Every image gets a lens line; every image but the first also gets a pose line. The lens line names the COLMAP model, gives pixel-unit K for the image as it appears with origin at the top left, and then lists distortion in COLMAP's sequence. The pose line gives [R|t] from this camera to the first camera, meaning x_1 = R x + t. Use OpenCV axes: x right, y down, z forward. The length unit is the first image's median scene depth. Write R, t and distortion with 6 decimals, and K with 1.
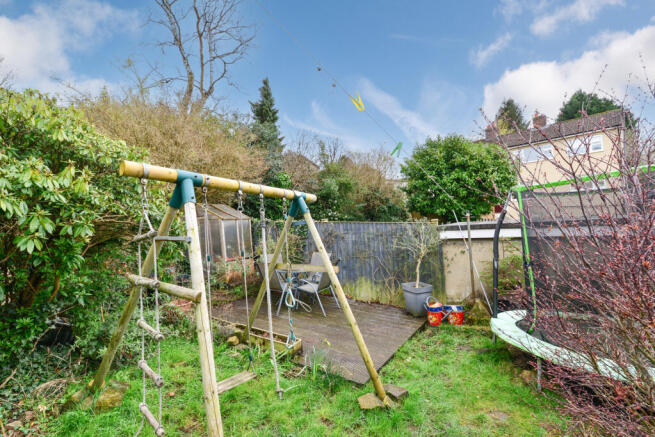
lens RADIAL K [[288.0, 0, 331.1], [0, 288.0, 219.7], [0, 0, 1]] dist [-0.000511, -0.010879]
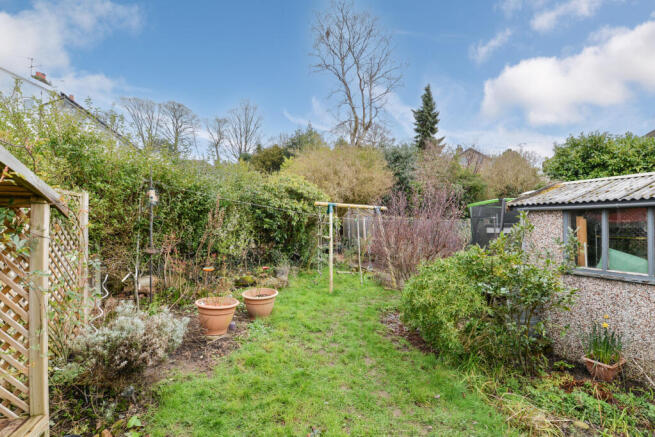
lens RADIAL K [[288.0, 0, 331.1], [0, 288.0, 219.7], [0, 0, 1]] dist [-0.000511, -0.010879]
pose [[0.831463, 0.029410, -0.554802, 0.893143], [-0.018558, 0.999511, 0.025172, -0.039113], [0.555271, -0.010634, 0.831602, -1.165544]]
